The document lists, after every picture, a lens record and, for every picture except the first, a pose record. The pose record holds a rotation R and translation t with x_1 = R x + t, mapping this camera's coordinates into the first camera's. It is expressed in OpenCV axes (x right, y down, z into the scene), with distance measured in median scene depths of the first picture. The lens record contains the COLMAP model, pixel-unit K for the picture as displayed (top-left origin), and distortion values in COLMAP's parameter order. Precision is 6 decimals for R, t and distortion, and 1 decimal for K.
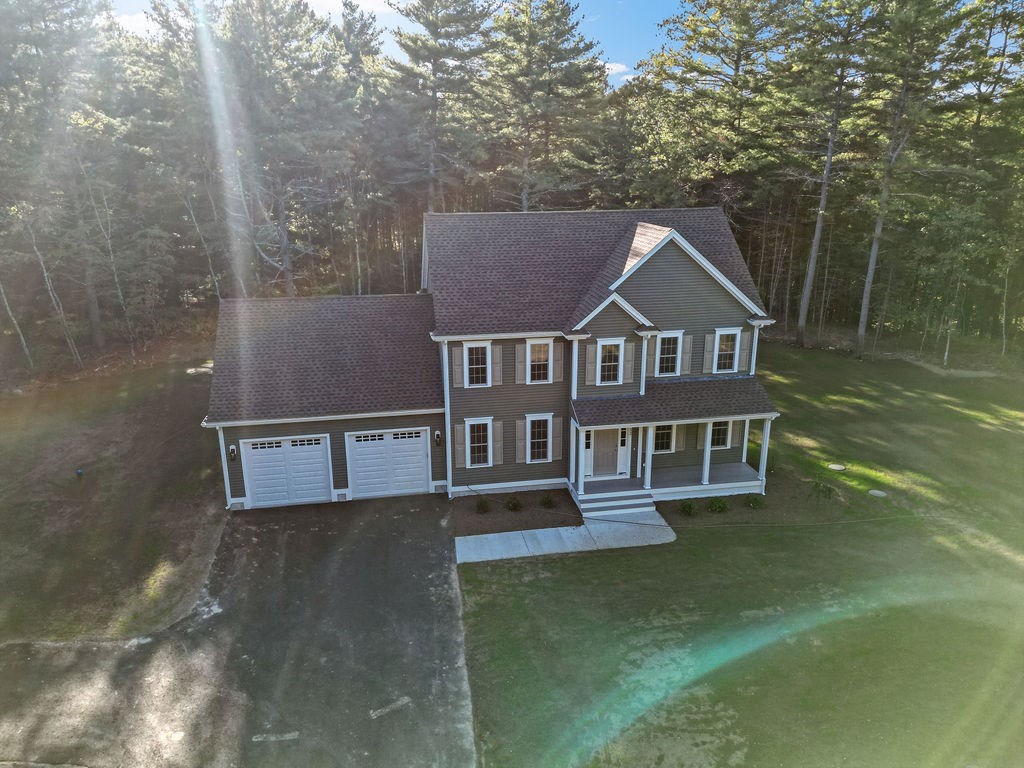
lens RADIAL K [[749.7, 0, 512.0], [0, 749.7, 384.0], [0, 0, 1]] dist [0.018772, -0.001474]
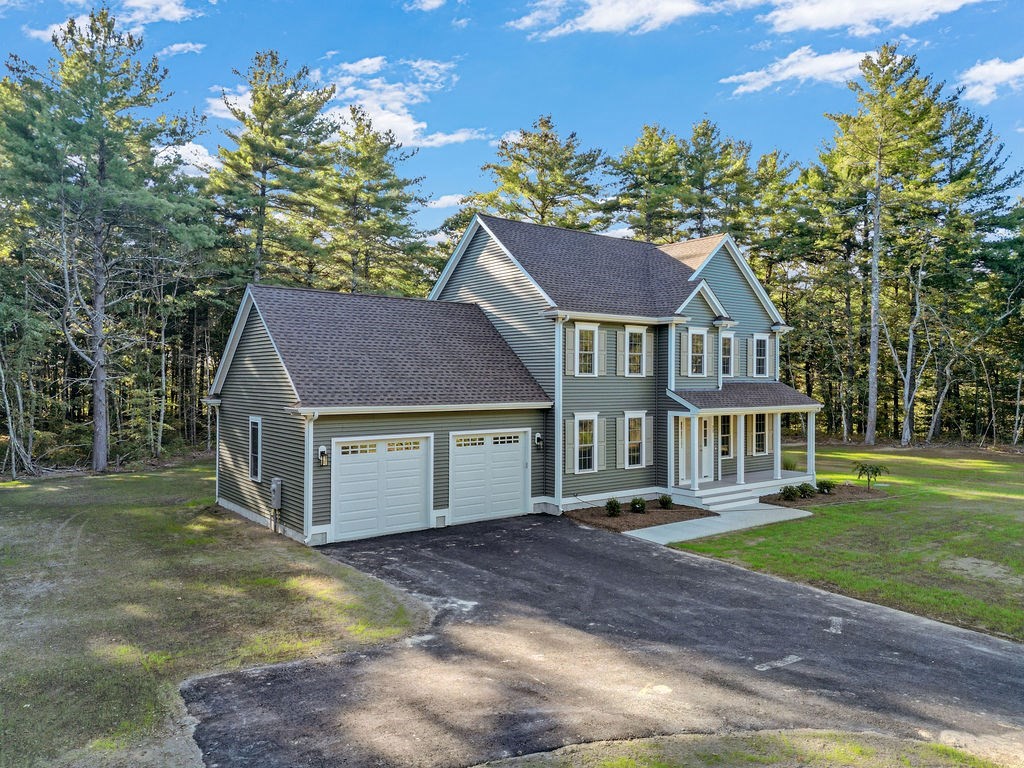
lens RADIAL K [[749.7, 0, 512.0], [0, 749.7, 384.0], [0, 0, 1]] dist [0.018772, -0.001474]
pose [[0.888413, 0.003847, 0.459030, -0.529133], [0.128296, 0.958035, -0.256336, 0.228270], [-0.440753, 0.286624, 0.850637, 0.275606]]
